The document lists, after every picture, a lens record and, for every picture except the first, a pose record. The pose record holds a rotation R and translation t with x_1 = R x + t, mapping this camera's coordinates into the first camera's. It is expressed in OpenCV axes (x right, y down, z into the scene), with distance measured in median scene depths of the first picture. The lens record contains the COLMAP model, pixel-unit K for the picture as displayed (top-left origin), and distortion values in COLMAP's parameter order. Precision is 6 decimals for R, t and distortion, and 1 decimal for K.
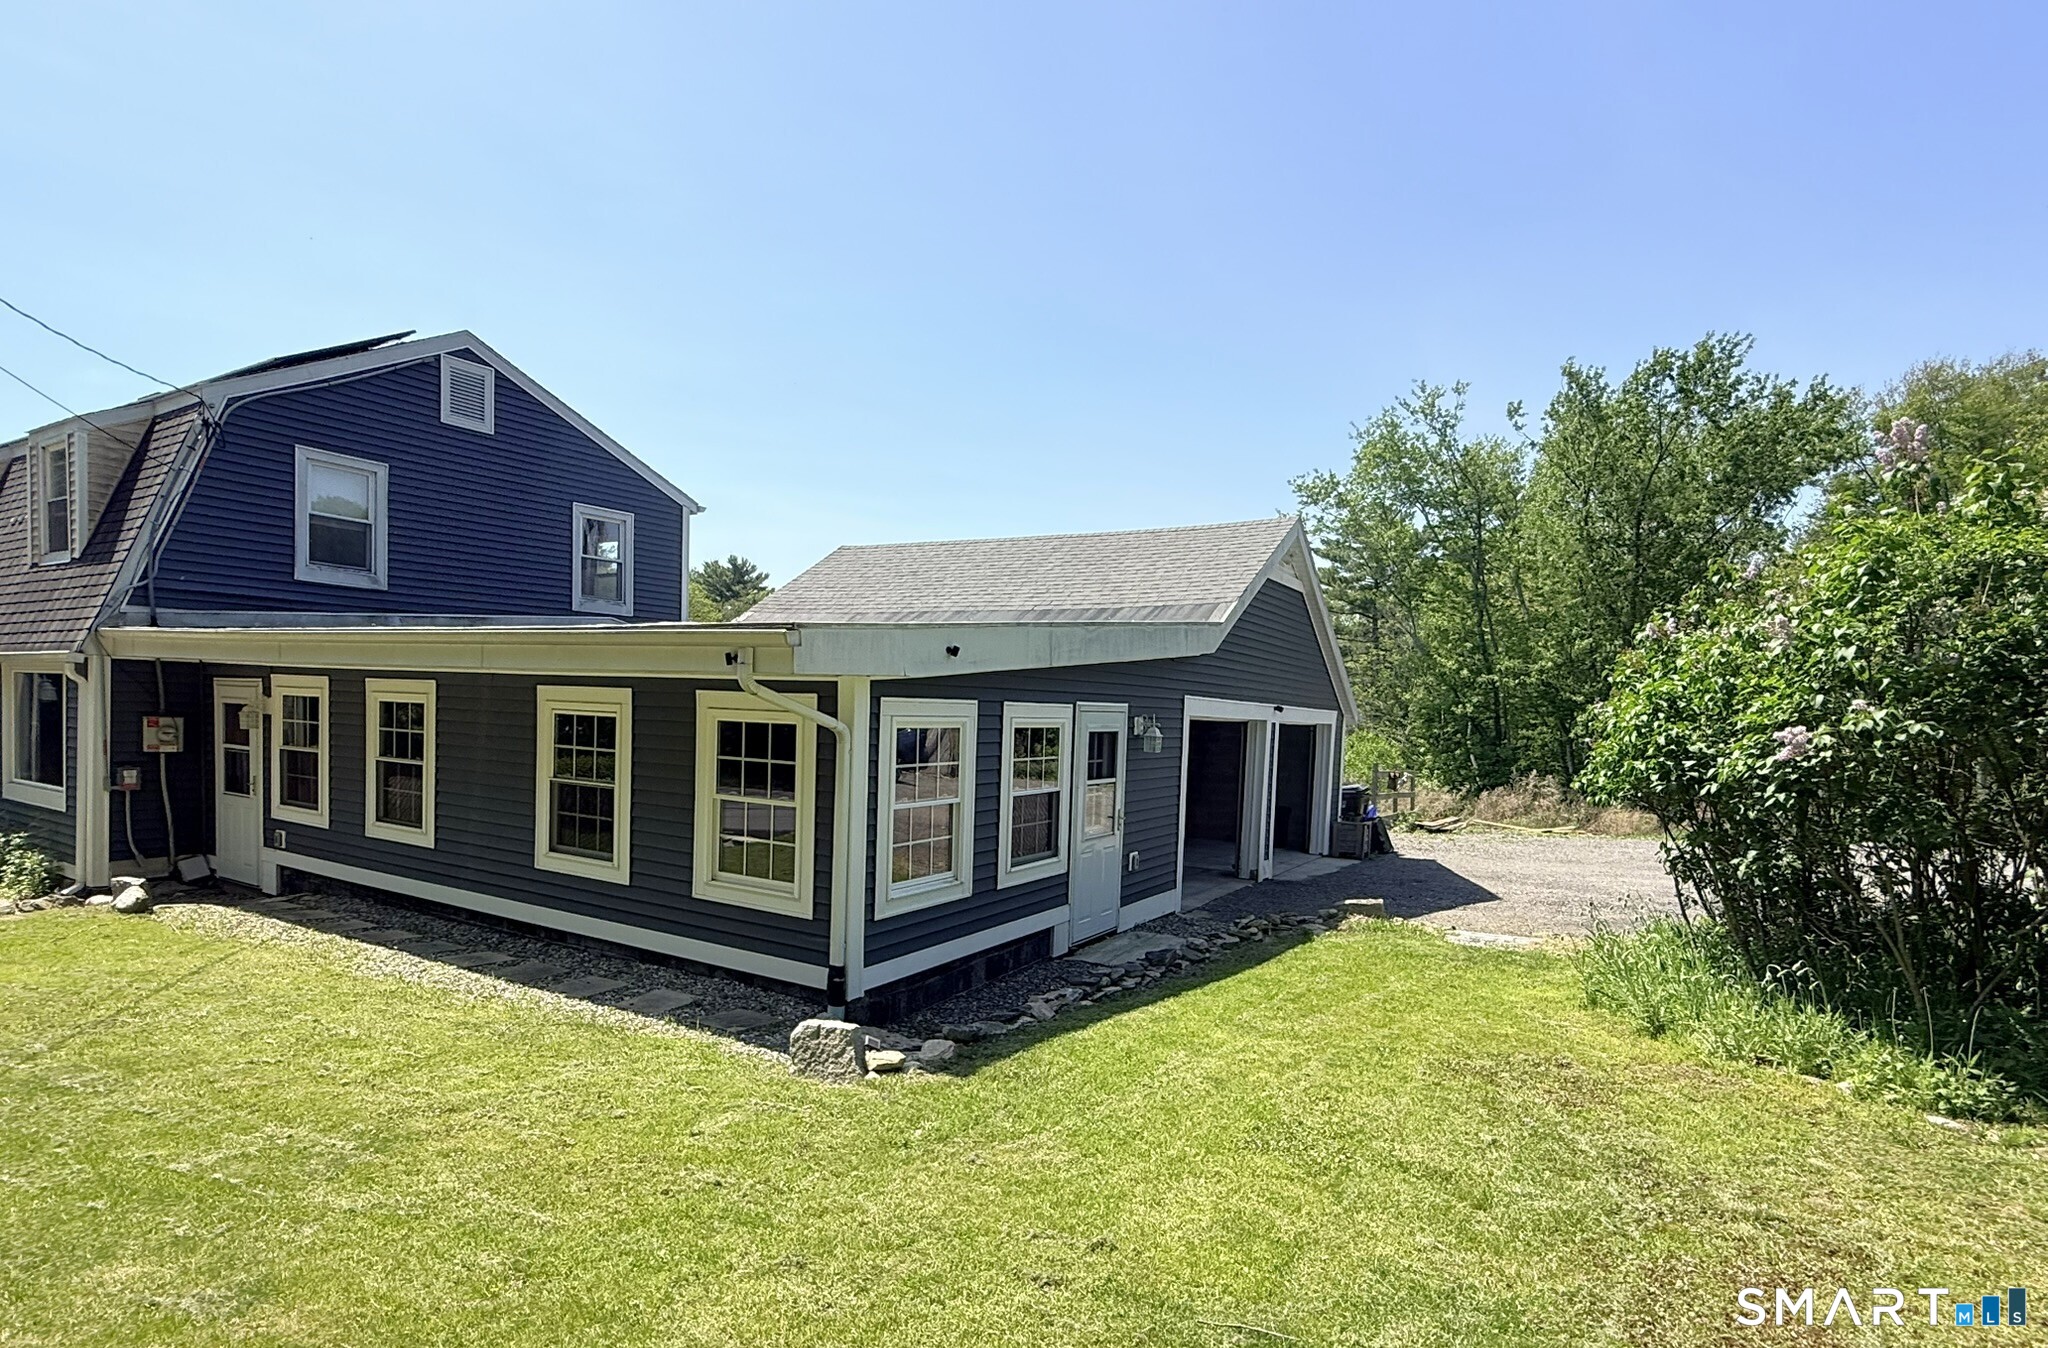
lens RADIAL K [[1067.7, 0, 1018.2], [0, 1067.7, 780.0], [0, 0, 1]] dist [-0.000197, 0.000038]
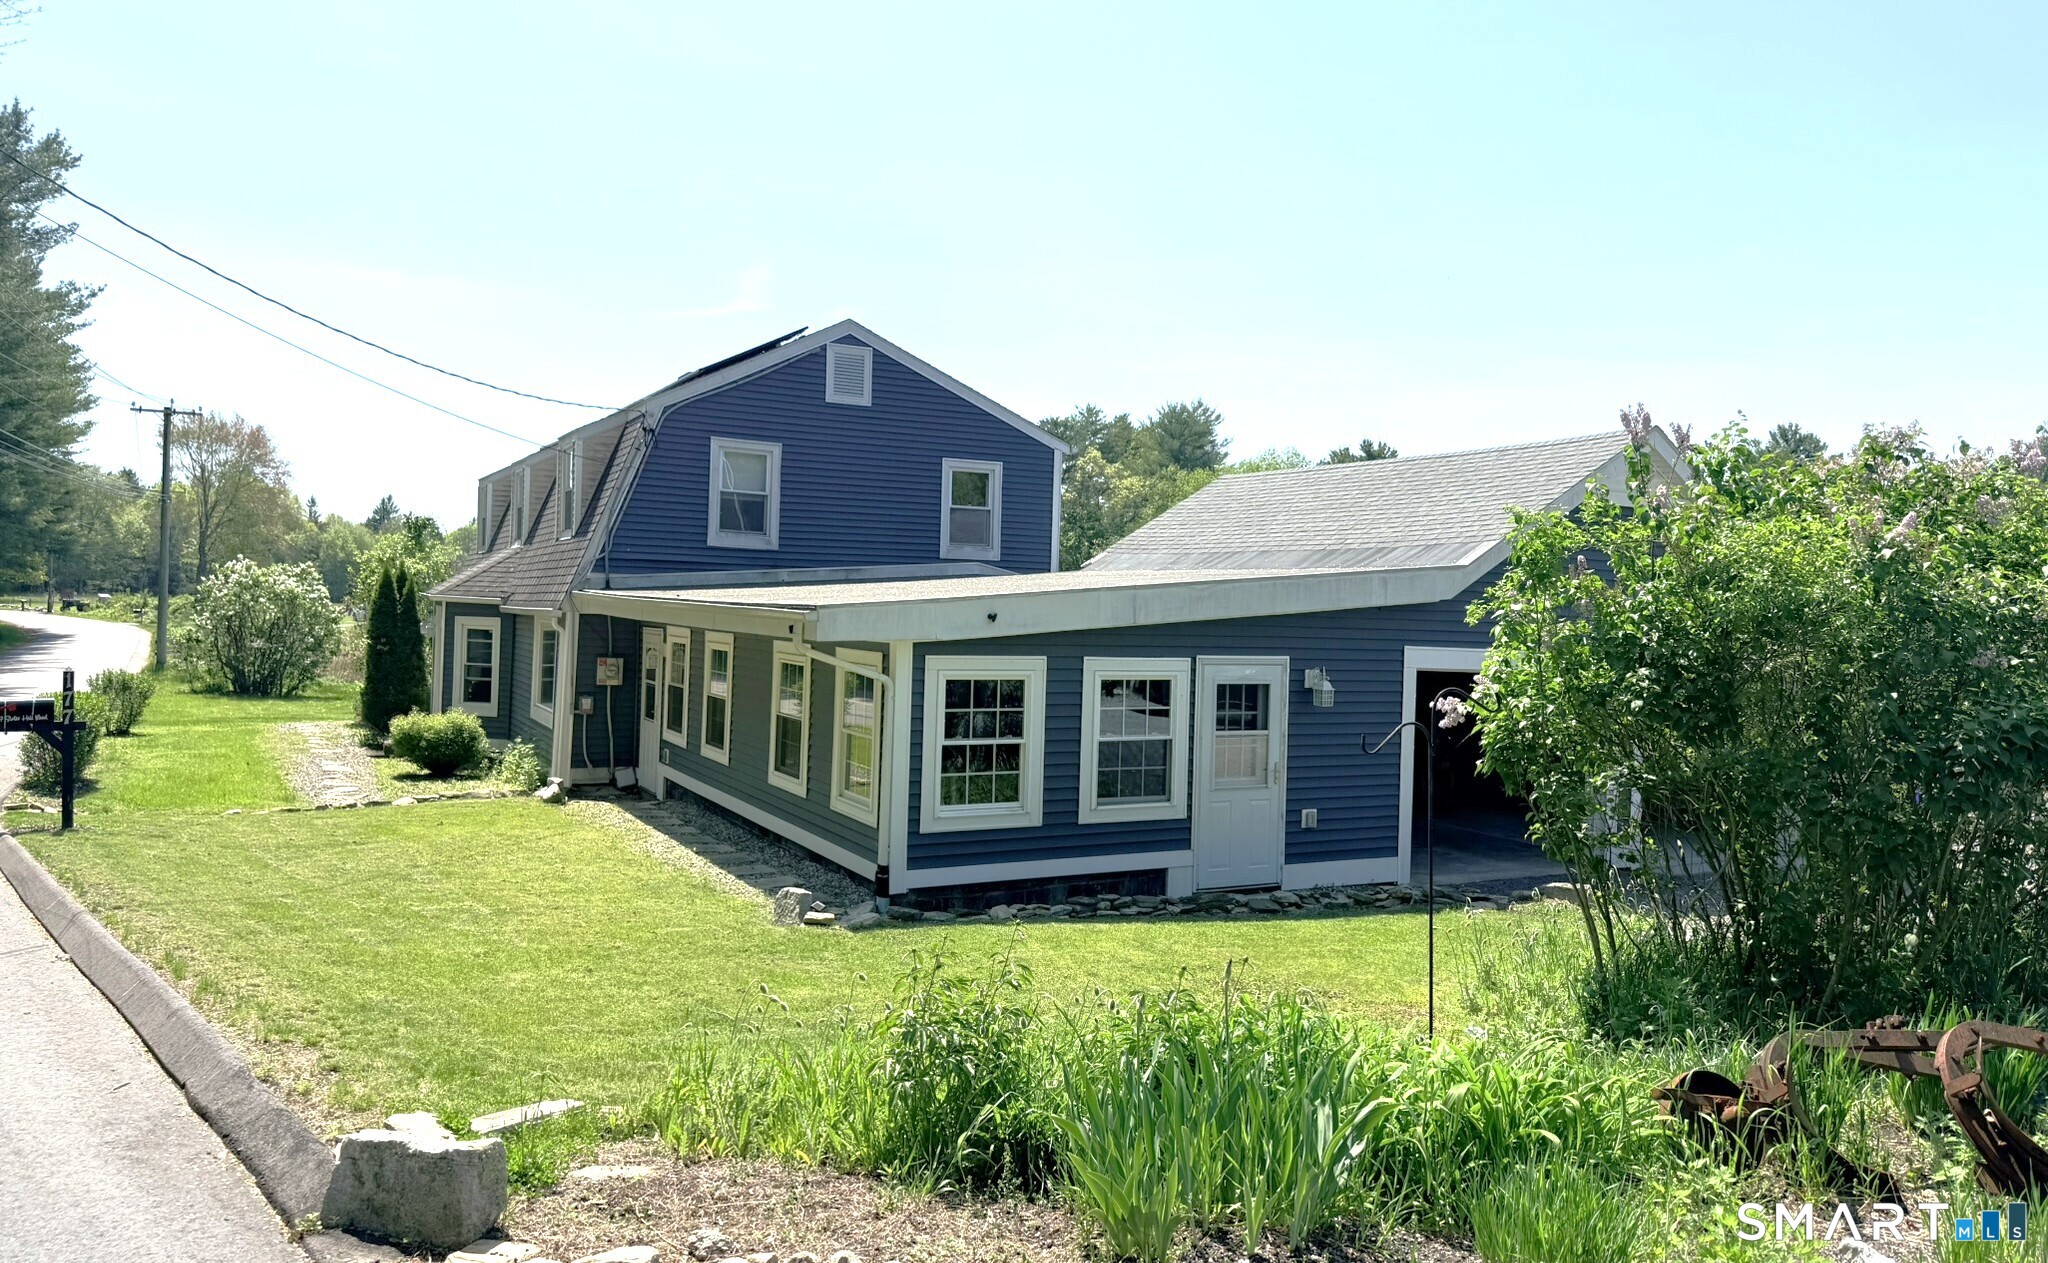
lens RADIAL K [[1425.0, 0, 1024.0], [0, 1425.0, 631.5], [0, 0, 1]] dist [0.054713, -0.001301]
pose [[0.866351, 0.000736, -0.499435, 0.554499], [-0.035094, 0.997617, -0.059406, -0.006295], [0.498201, 0.068994, 0.864312, -0.276152]]
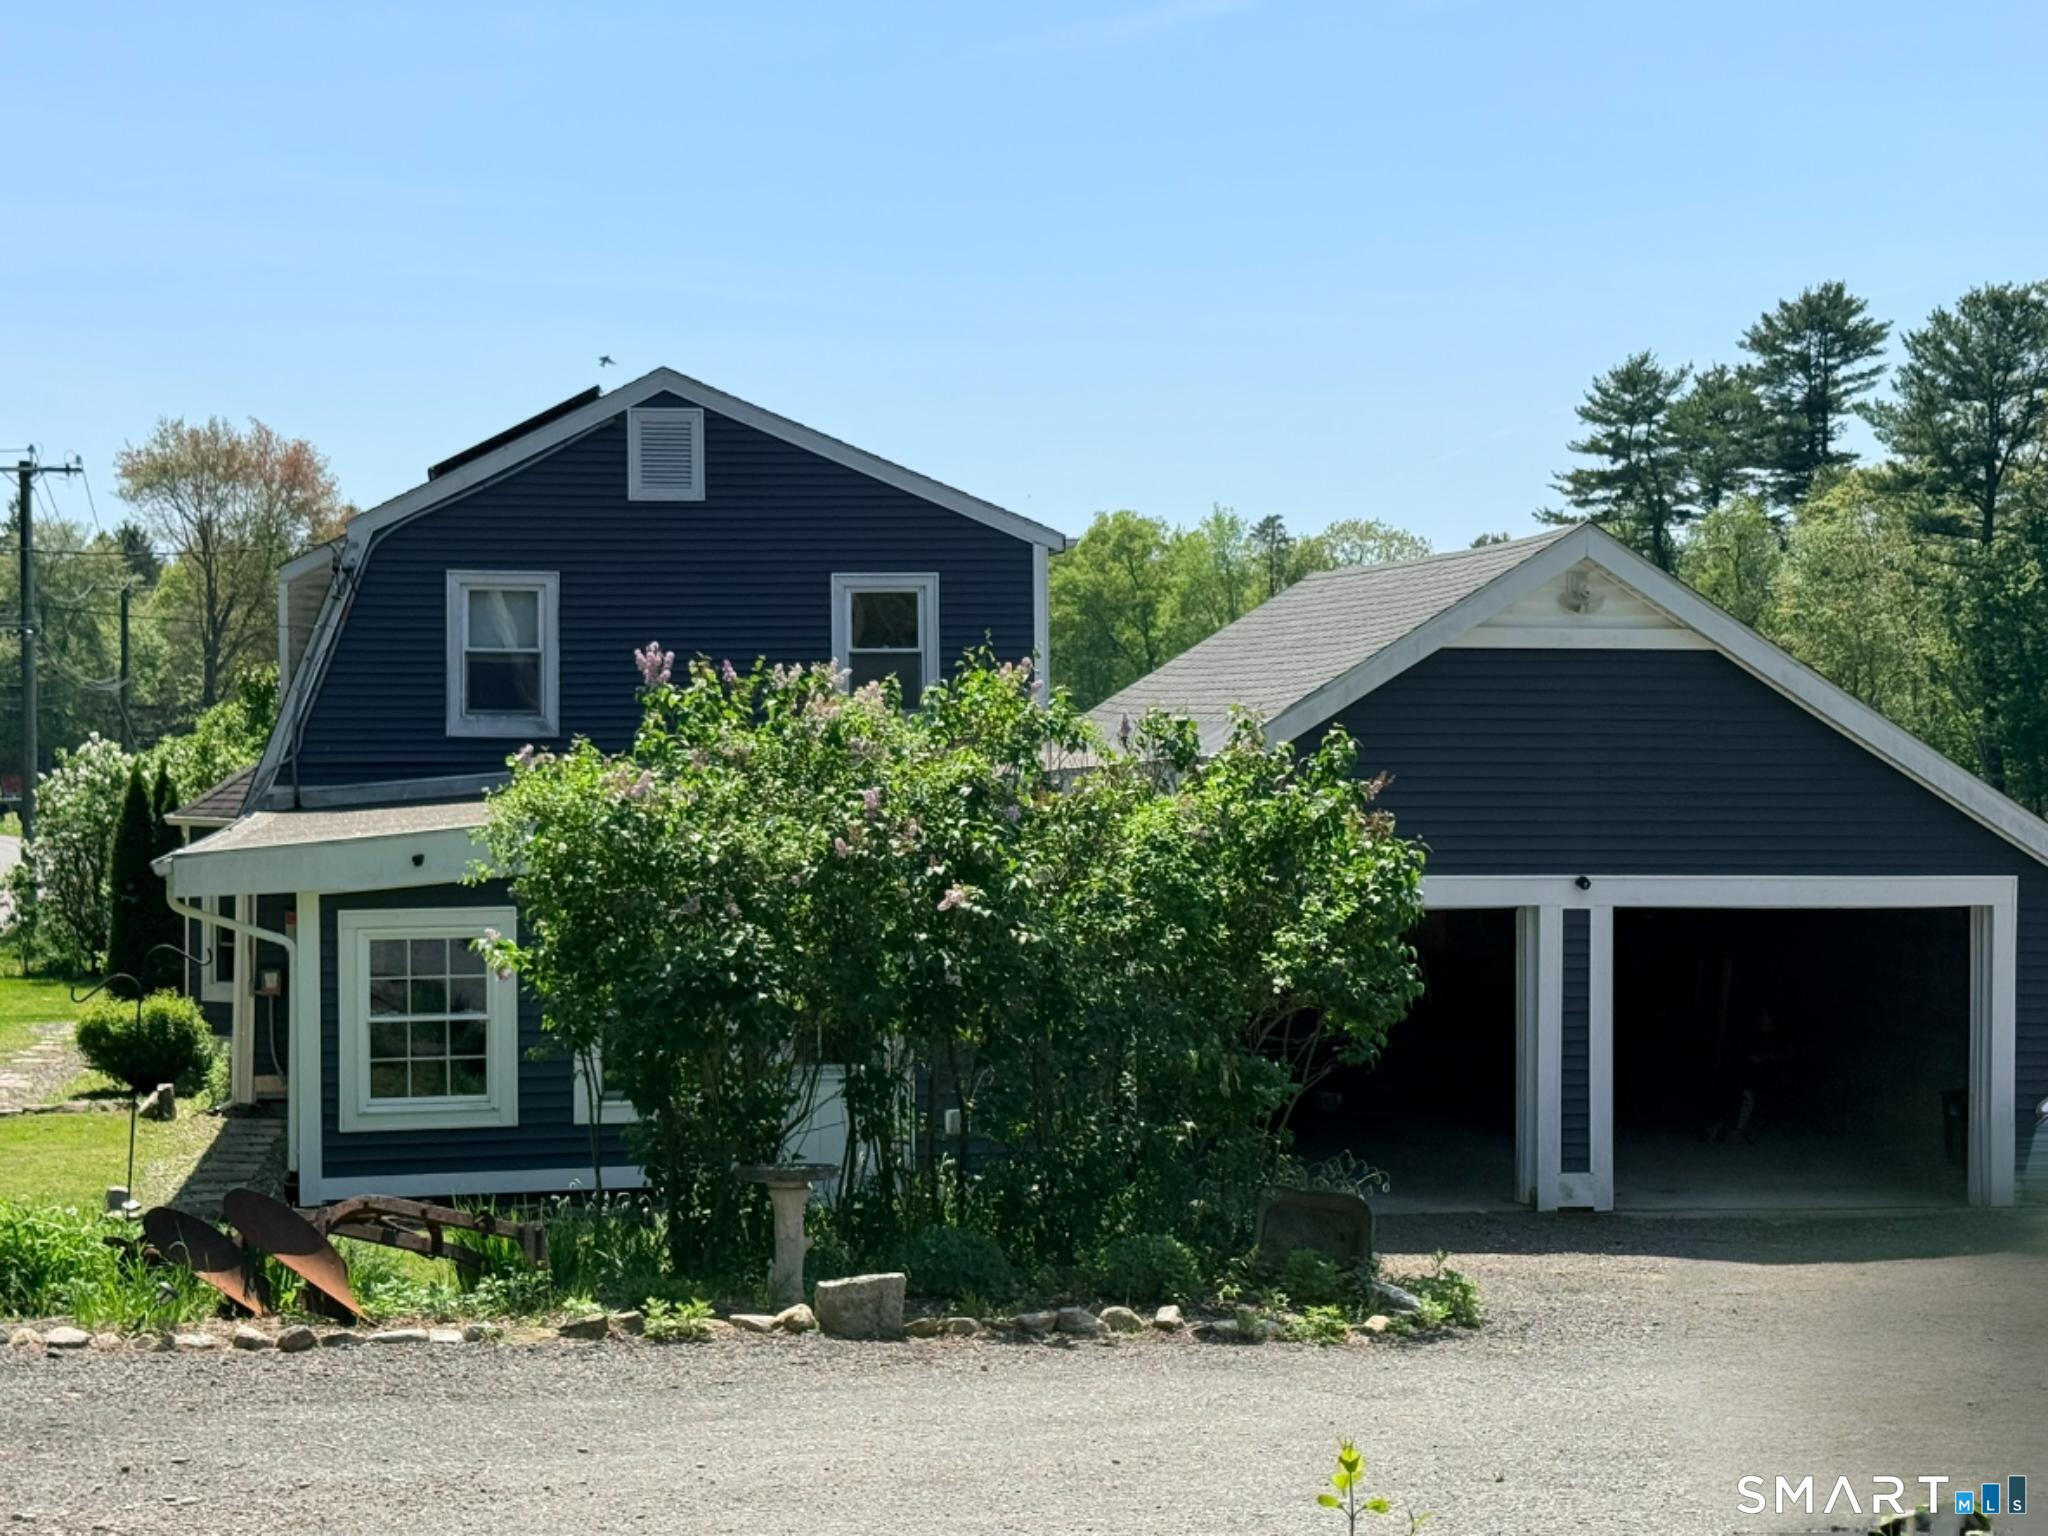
lens RADIAL K [[3478.8, 0, 1024.0], [0, 3478.8, 768.0], [0, 0, 1]] dist [0.058217, 0.267628]
pose [[0.666519, -0.032029, -0.744799, 1.894299], [-0.021759, 0.997815, -0.062382, -0.013293], [0.745170, 0.057785, 0.664366, -0.498046]]
